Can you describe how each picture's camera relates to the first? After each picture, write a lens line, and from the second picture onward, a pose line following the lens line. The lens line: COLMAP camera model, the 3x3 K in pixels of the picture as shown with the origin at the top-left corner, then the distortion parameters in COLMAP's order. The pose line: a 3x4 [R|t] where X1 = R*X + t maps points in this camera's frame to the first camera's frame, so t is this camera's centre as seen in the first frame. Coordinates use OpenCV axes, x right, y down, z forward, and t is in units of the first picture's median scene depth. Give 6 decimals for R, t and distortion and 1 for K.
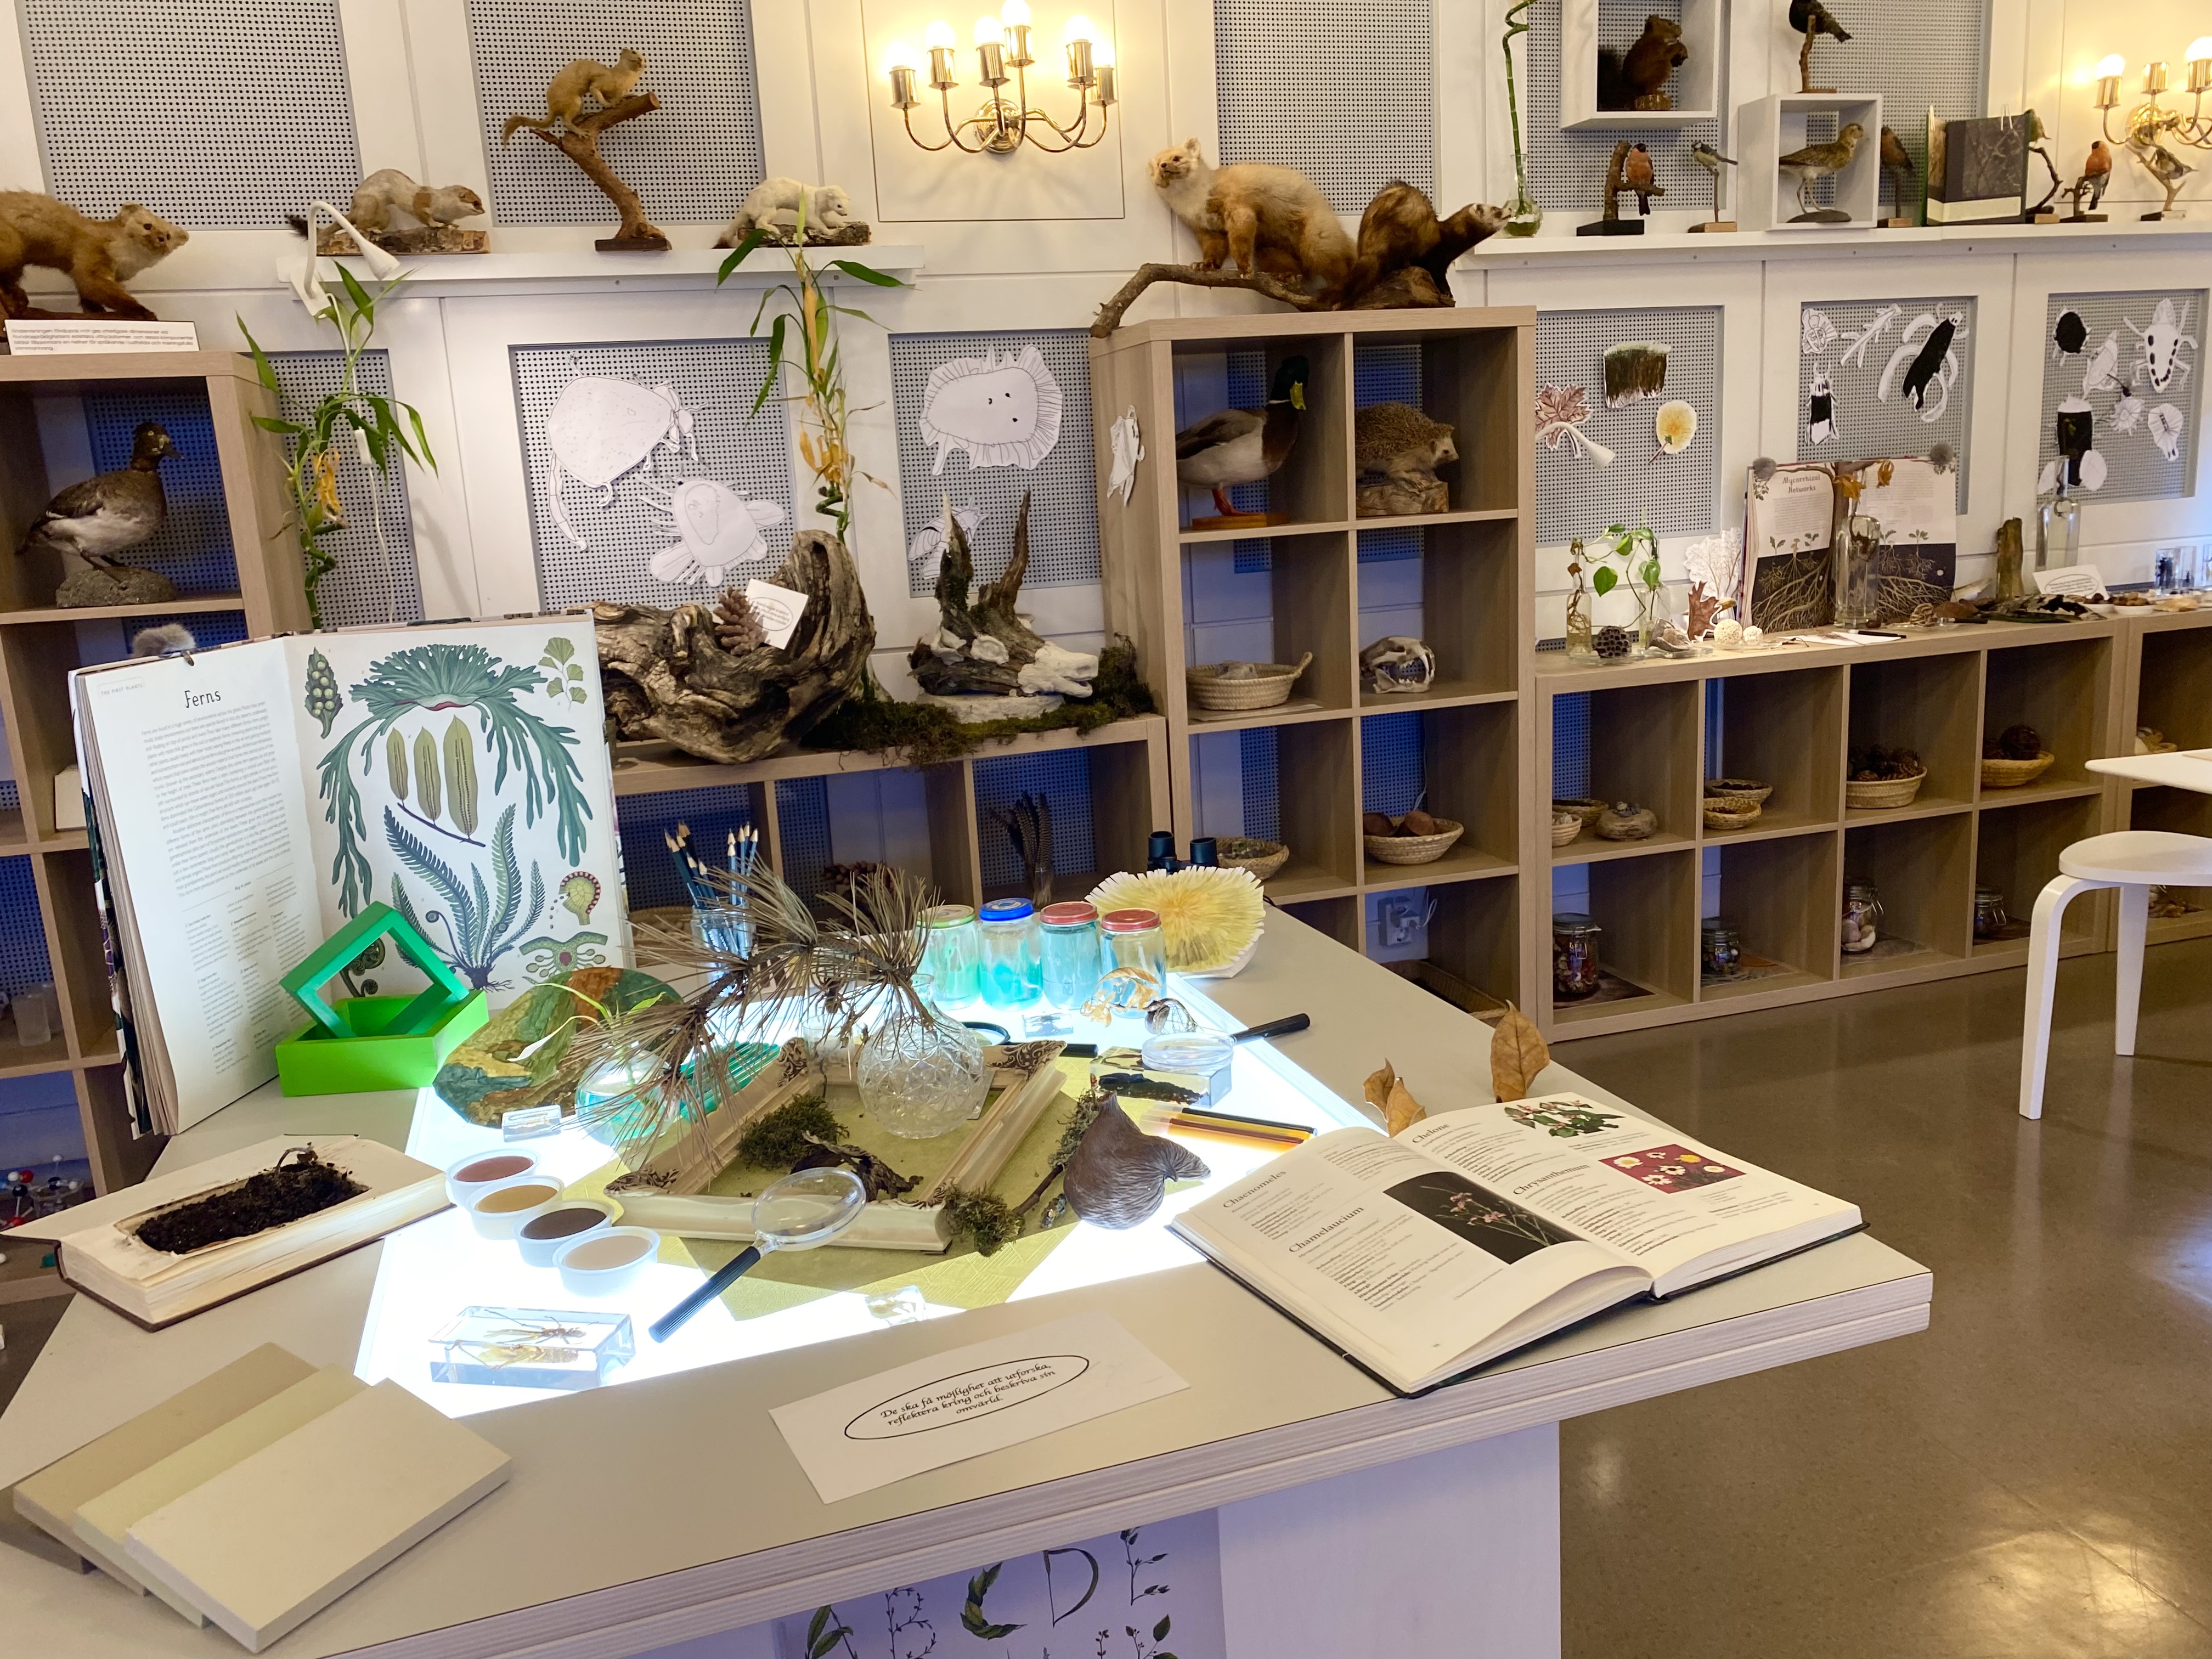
lens RADIAL K [[1673.3, 0, 1107.5], [0, 1673.3, 835.3], [0, 0, 1]] dist [0.004142, -0.013128]
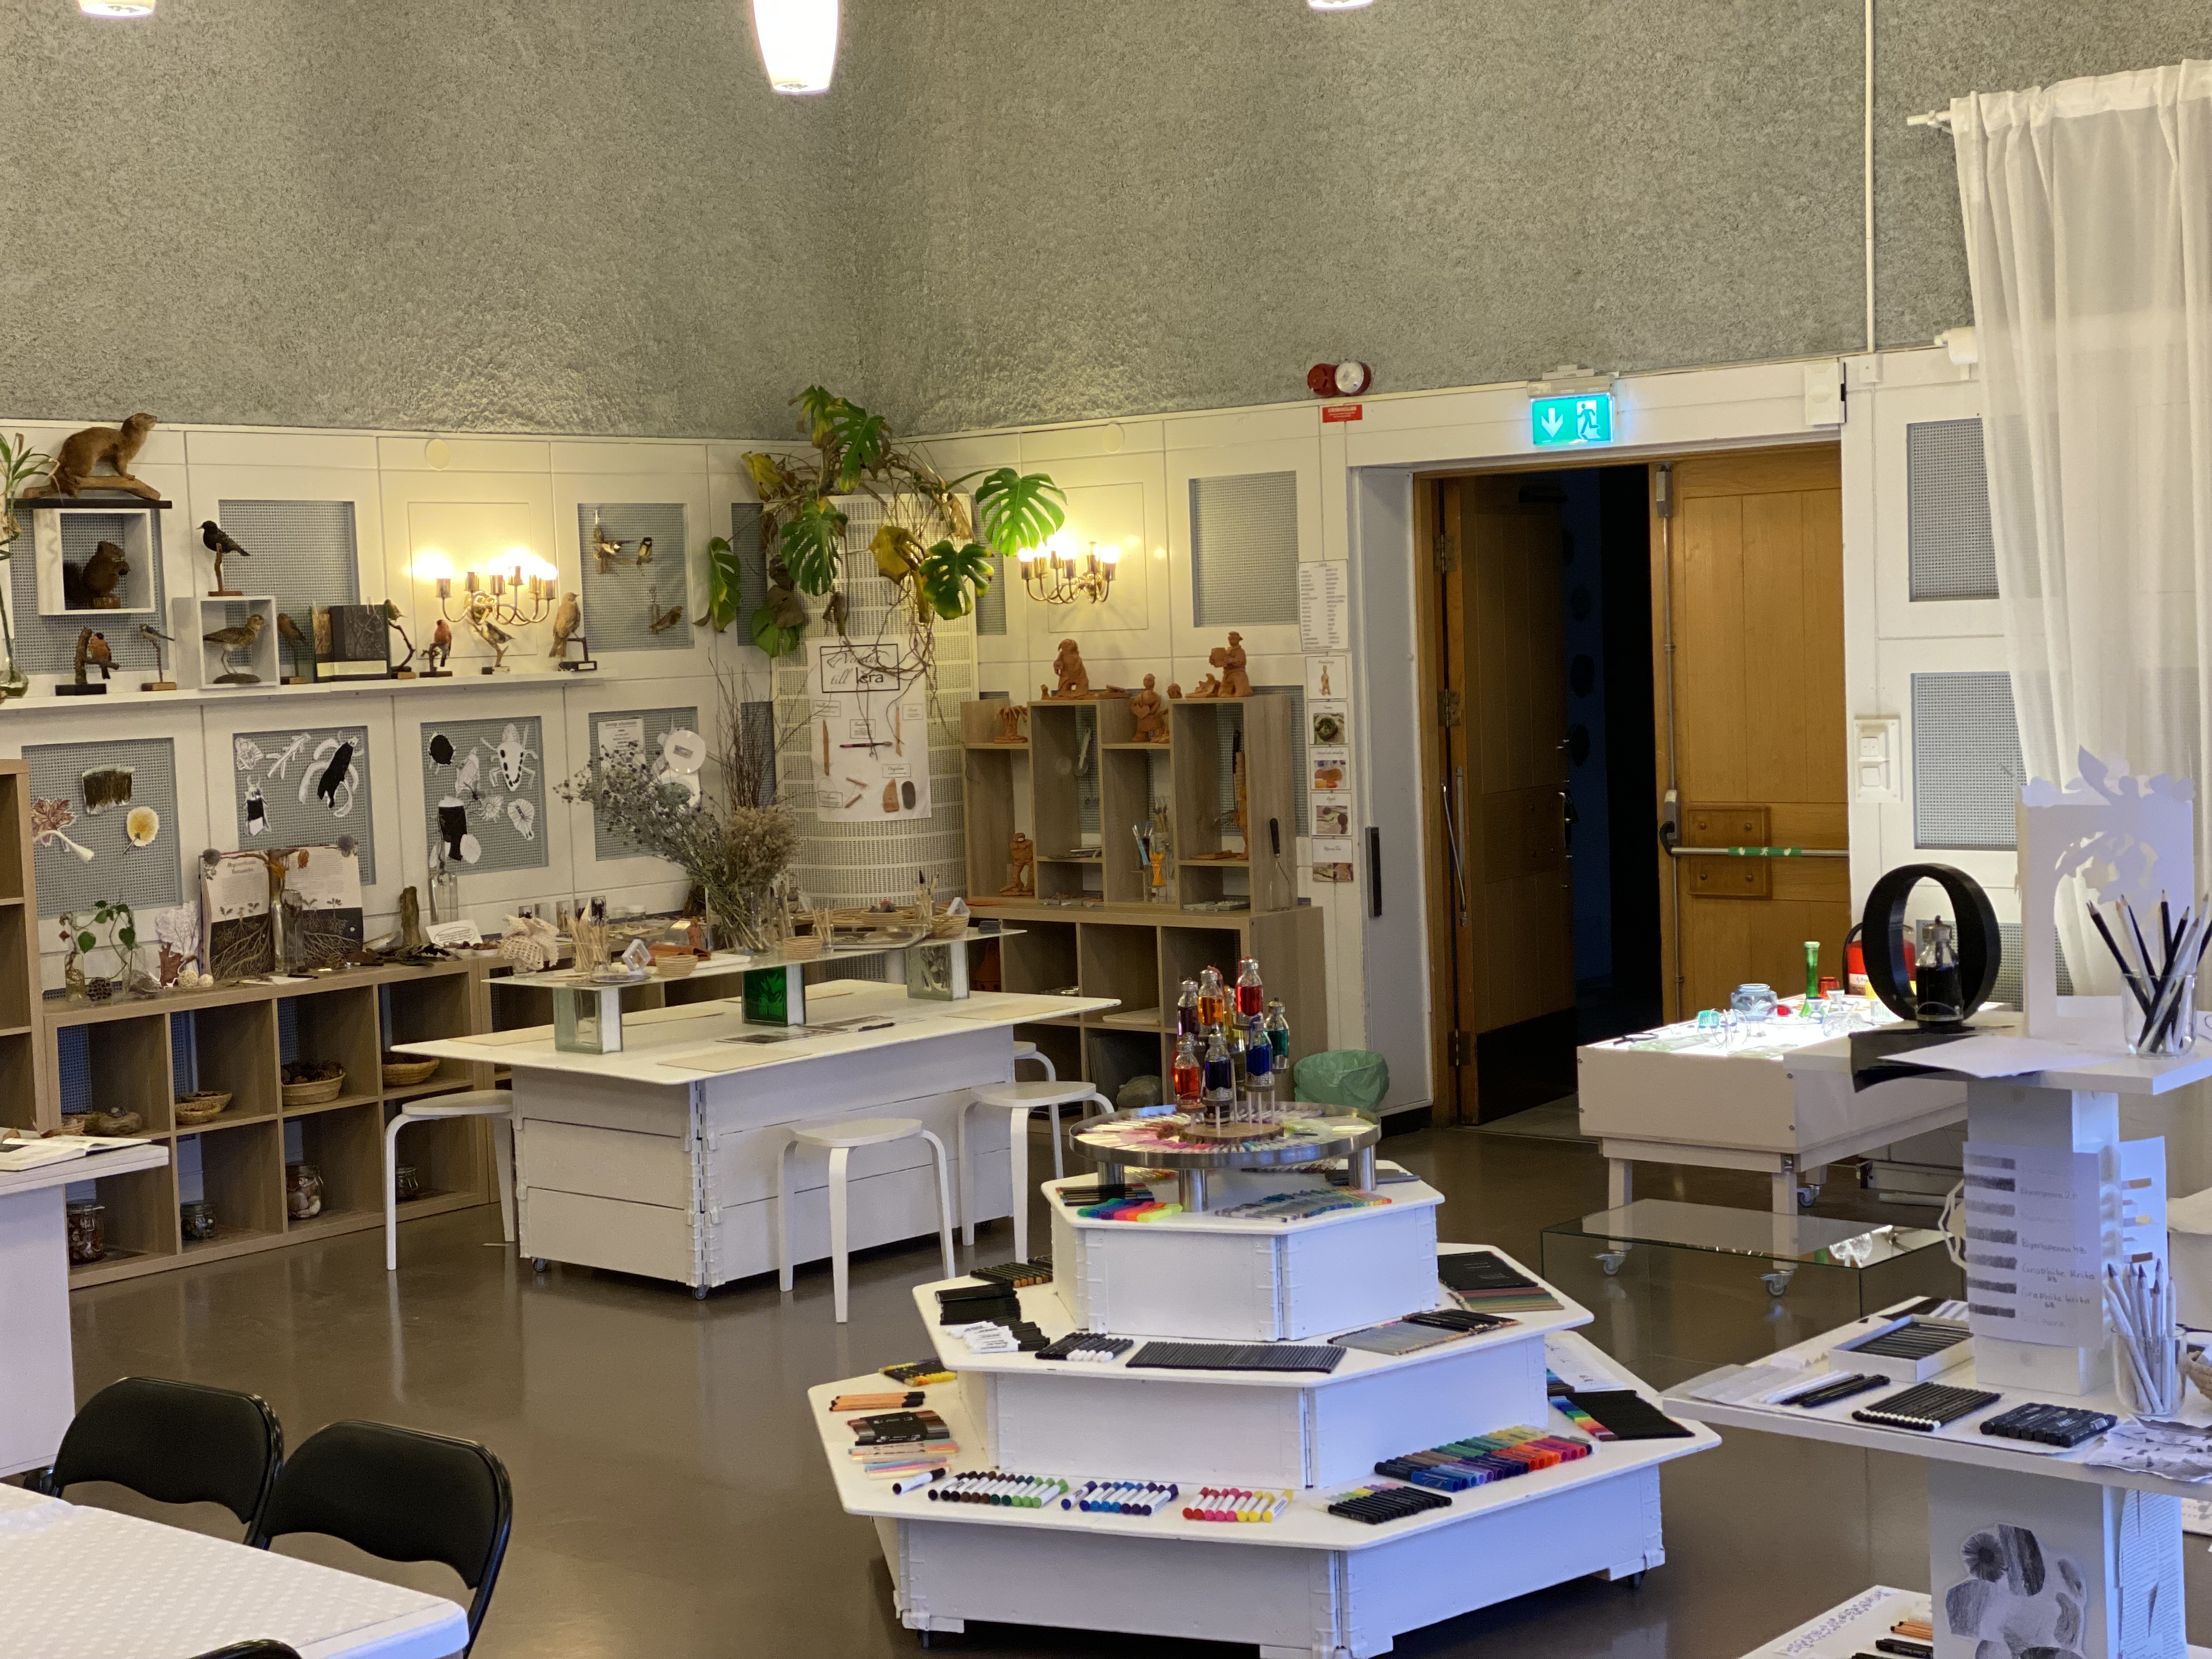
lens RADIAL K [[3324.1, 0, 1108.5], [0, 3324.1, 832.8], [0, 0, 1]] dist [0.146100, 0.000000]
pose [[0.846702, -0.009589, 0.531981, -0.425383], [0.102010, 0.984215, -0.144618, 0.221430], [-0.522197, 0.176716, 0.834315, -1.604398]]
